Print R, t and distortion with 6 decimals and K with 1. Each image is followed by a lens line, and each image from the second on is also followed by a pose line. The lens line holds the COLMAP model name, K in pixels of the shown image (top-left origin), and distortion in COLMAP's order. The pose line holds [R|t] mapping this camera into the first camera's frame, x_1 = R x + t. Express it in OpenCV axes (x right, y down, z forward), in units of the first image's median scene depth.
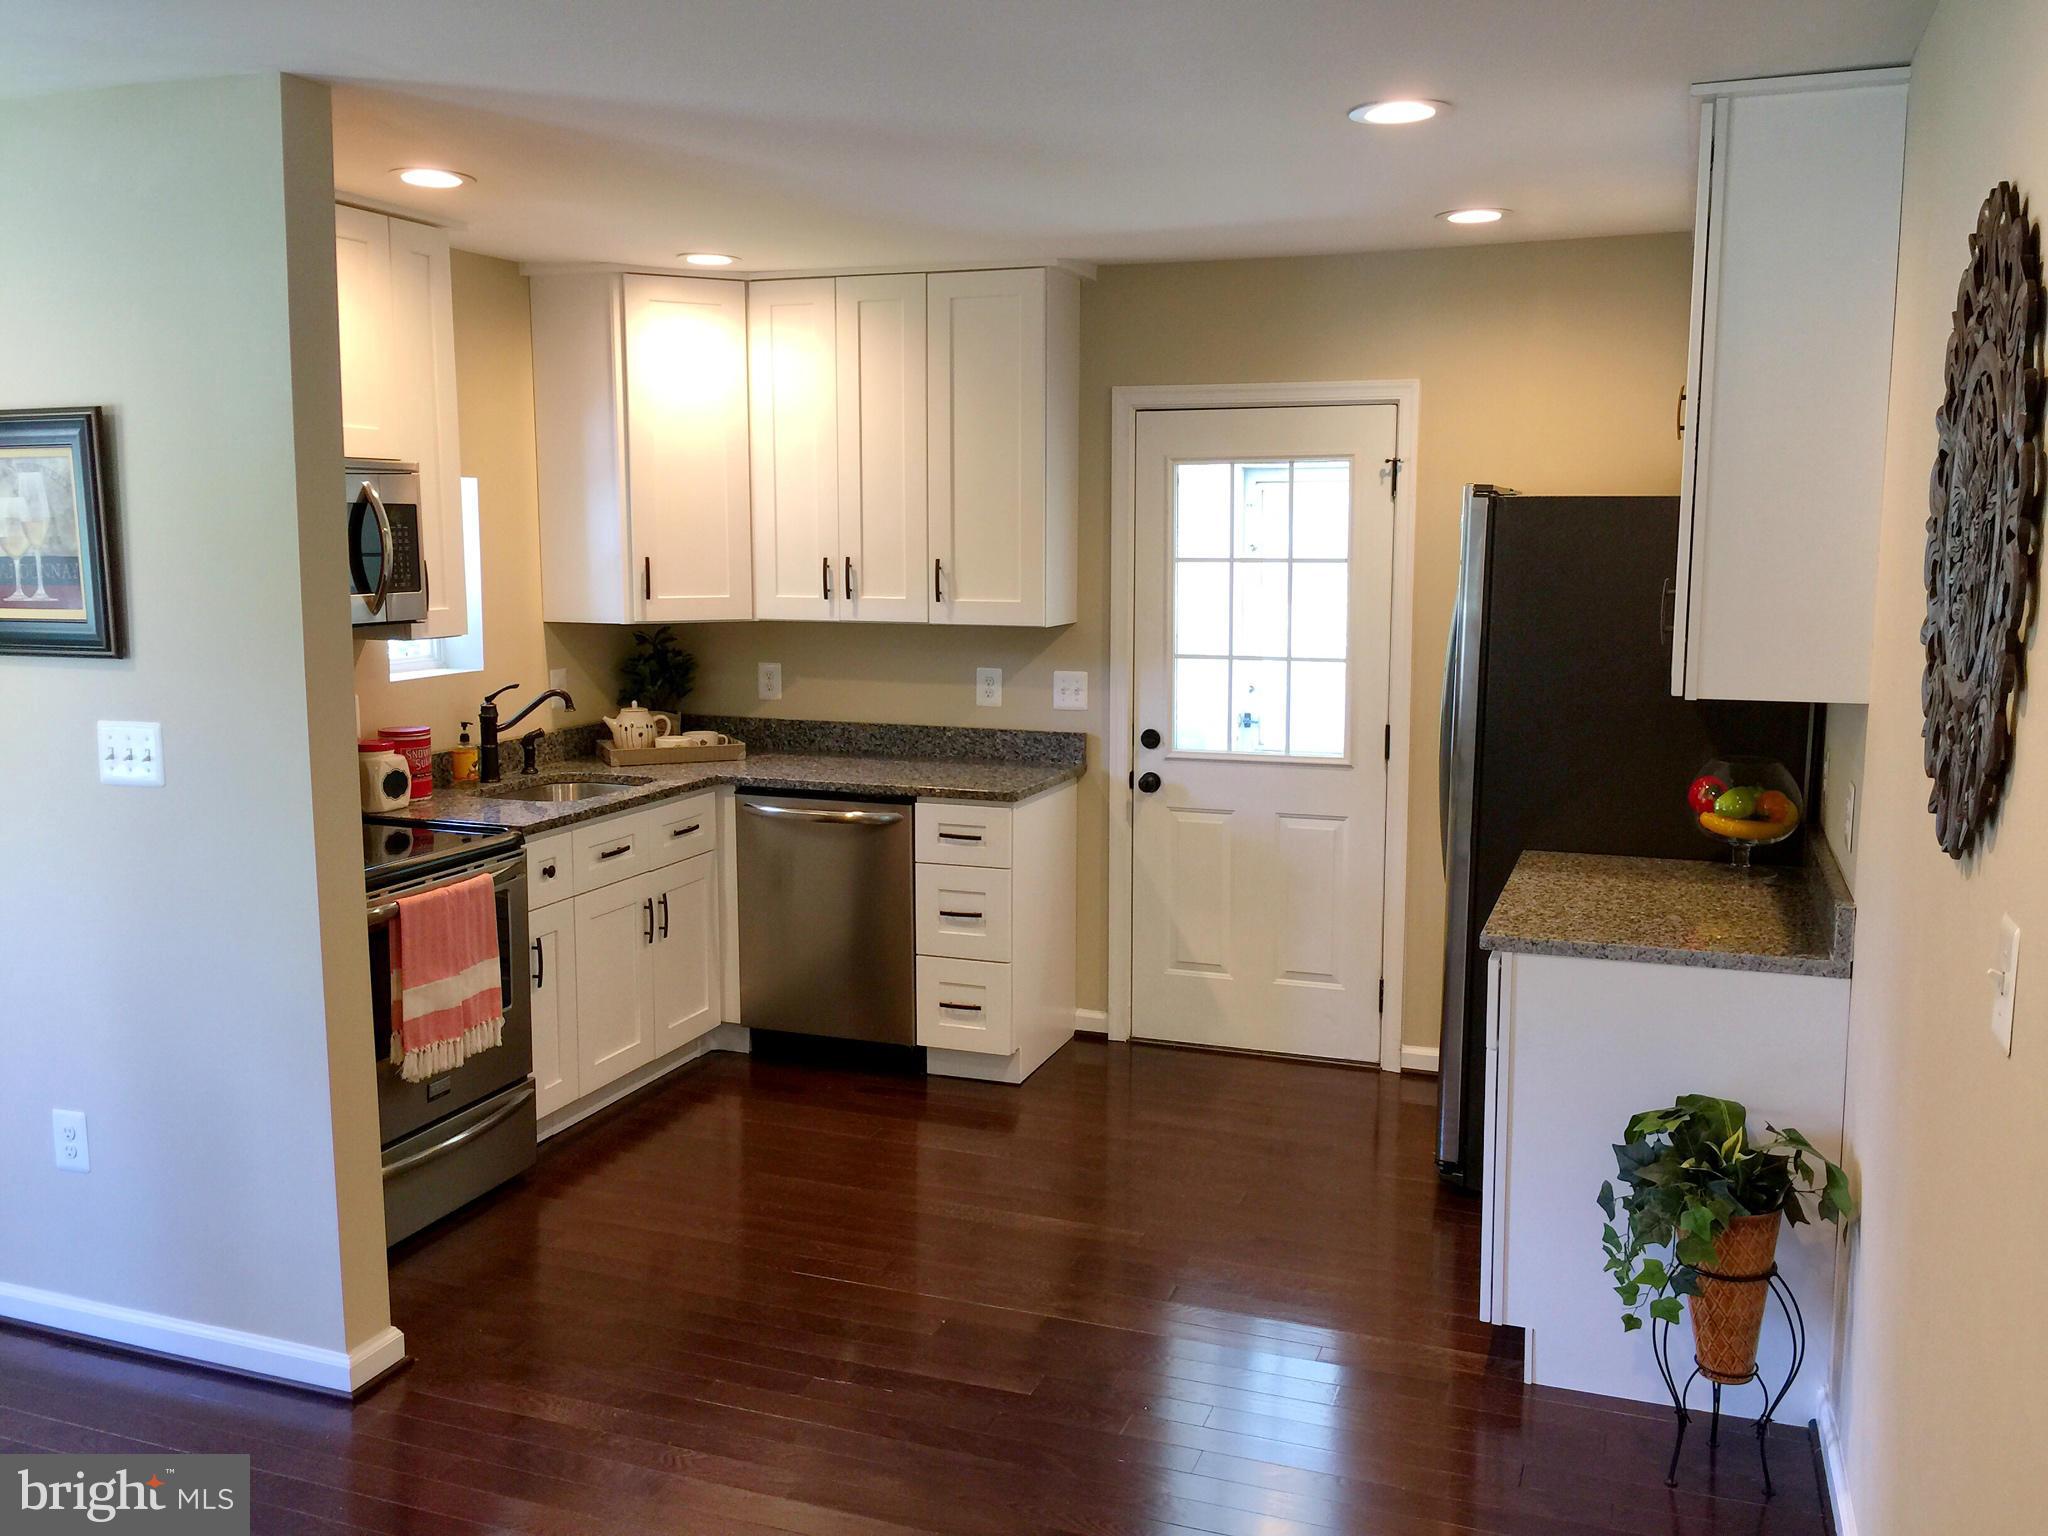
lens RADIAL K [[1766.1, 0, 1024.0], [0, 1766.1, 768.0], [0, 0, 1]] dist [0.074135, -0.070539]
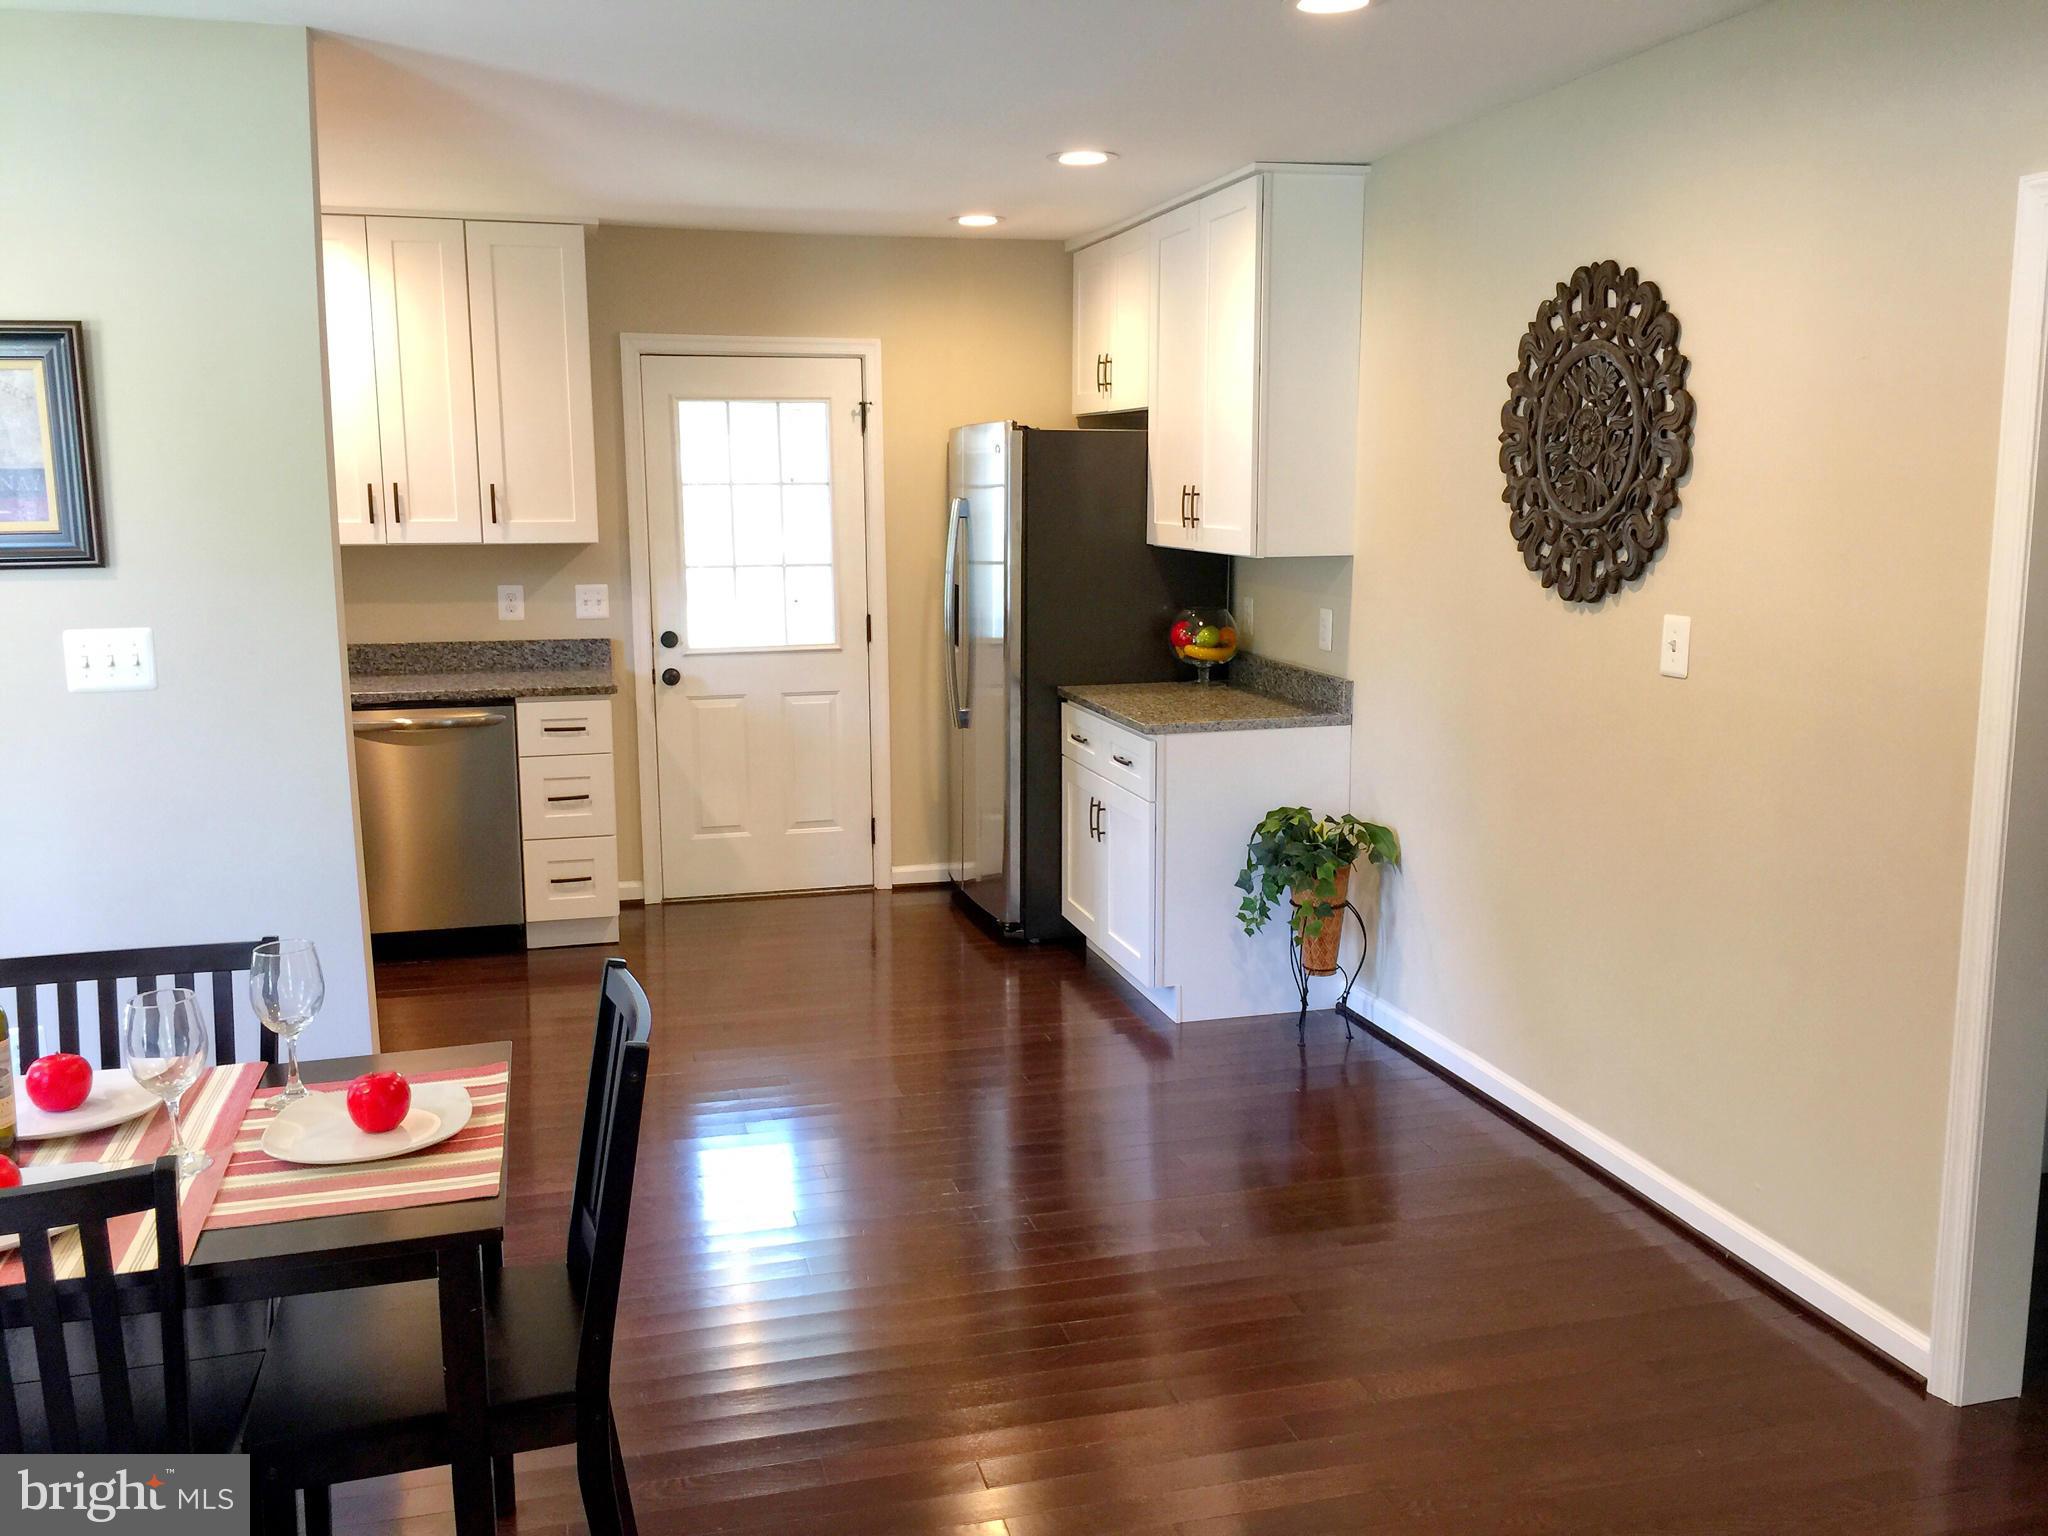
lens RADIAL K [[1766.1, 0, 1024.0], [0, 1766.1, 768.0], [0, 0, 1]] dist [0.074135, -0.070539]
pose [[0.817698, -0.098739, 0.567116, -0.429295], [0.085049, 0.995090, 0.050625, 0.030150], [-0.569330, 0.006837, 0.822081, -0.098077]]
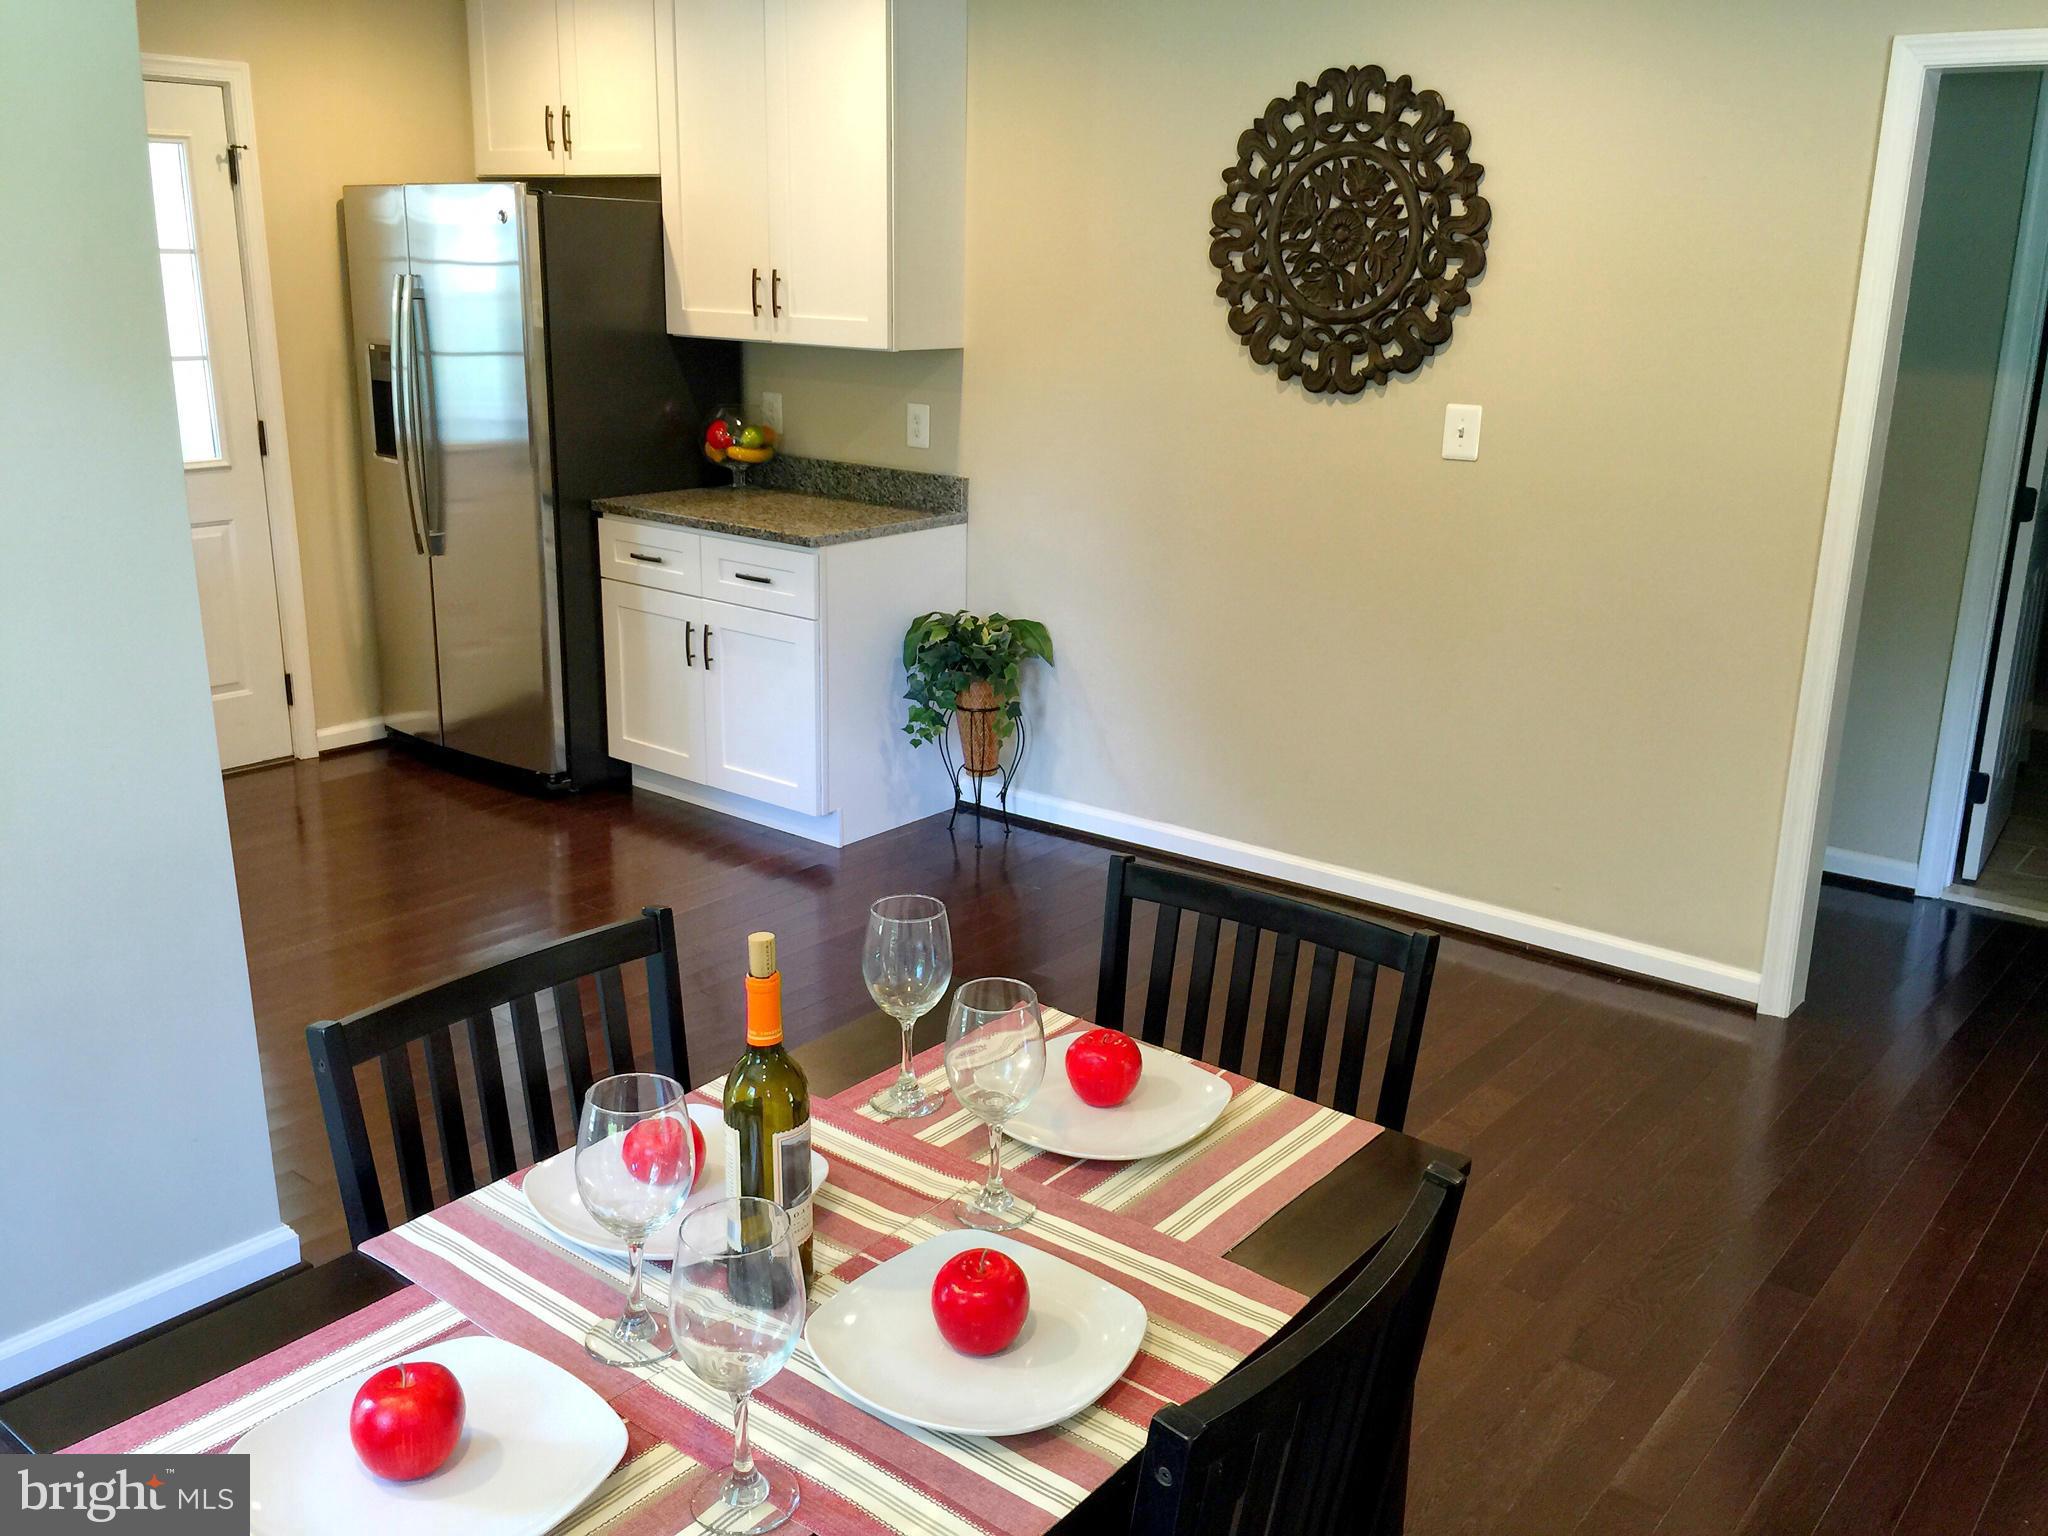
lens RADIAL K [[1766.1, 0, 1024.0], [0, 1766.1, 768.0], [0, 0, 1]] dist [0.074135, -0.070539]
pose [[0.323587, -0.258644, 0.910162, -0.632609], [0.113229, 0.965587, 0.234139, -0.022889], [-0.939399, 0.027292, 0.341738, 0.248889]]
